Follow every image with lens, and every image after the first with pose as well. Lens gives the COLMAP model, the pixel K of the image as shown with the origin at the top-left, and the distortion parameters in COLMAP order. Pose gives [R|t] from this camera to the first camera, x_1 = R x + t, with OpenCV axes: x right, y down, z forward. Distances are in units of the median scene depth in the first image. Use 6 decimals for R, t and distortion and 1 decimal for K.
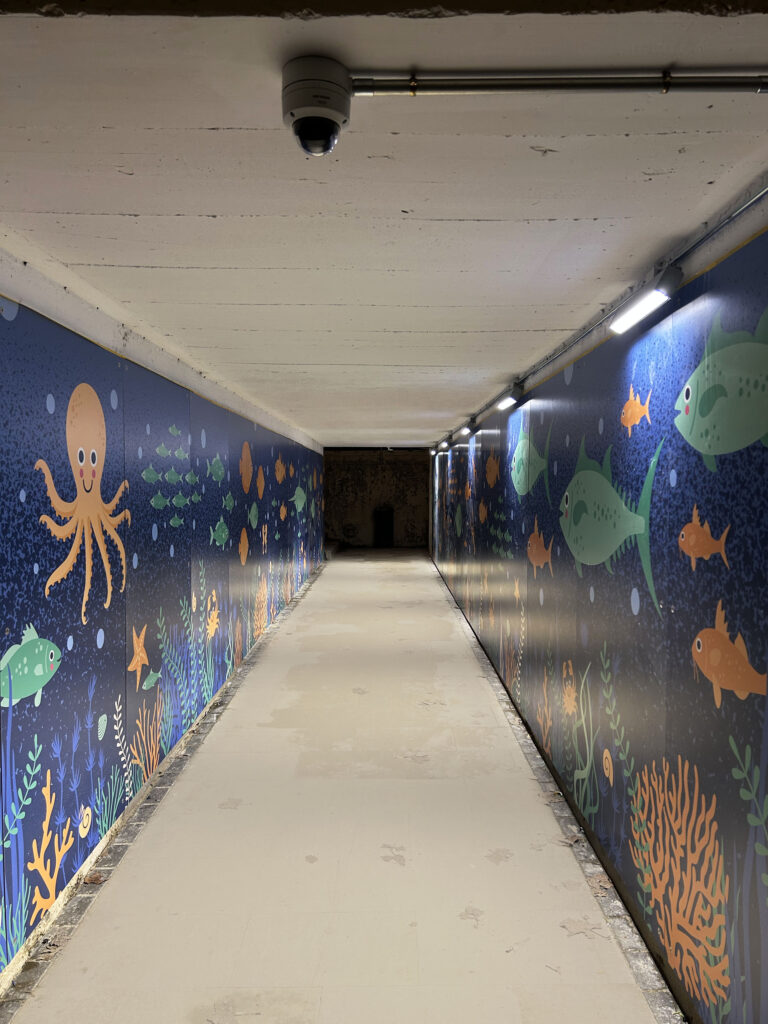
lens RADIAL K [[773.3, 0, 383.8], [0, 773.3, 517.1], [0, 0, 1]] dist [0.062282, -0.053112]
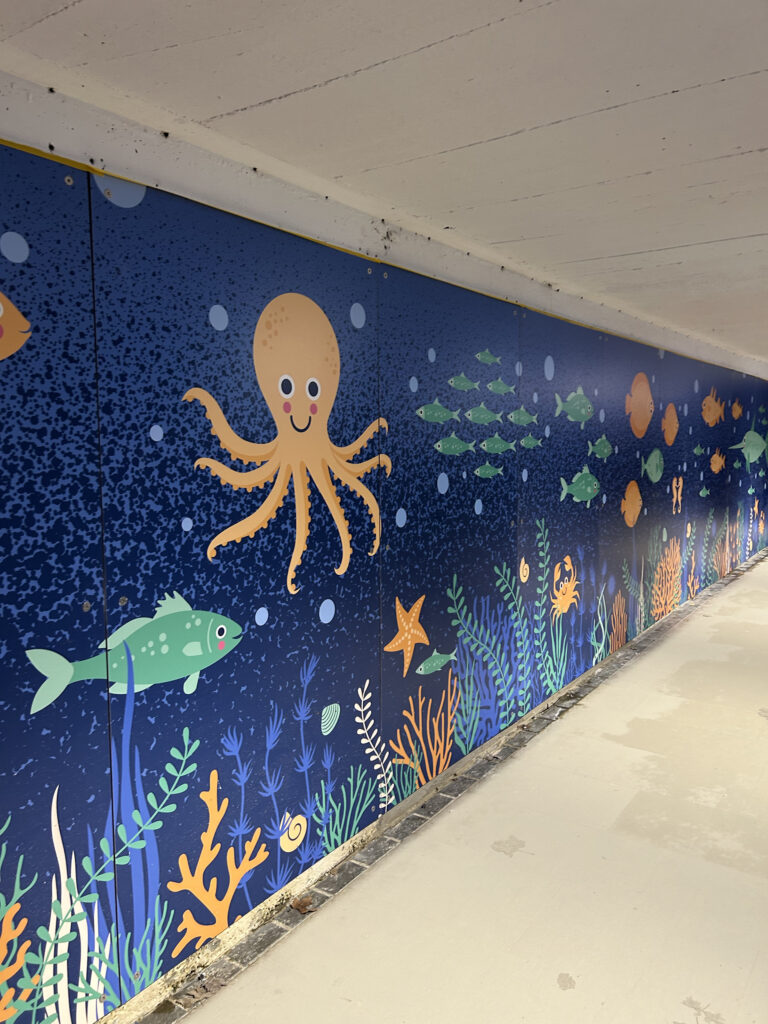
lens RADIAL K [[773.3, 0, 389.4], [0, 773.3, 504.3], [0, 0, 1]] dist [0.062282, -0.053112]
pose [[0.819522, 0.039869, -0.571659, 0.139613], [-0.013439, 0.998640, 0.050383, 0.001652], [0.572890, -0.033607, 0.818943, 0.355149]]
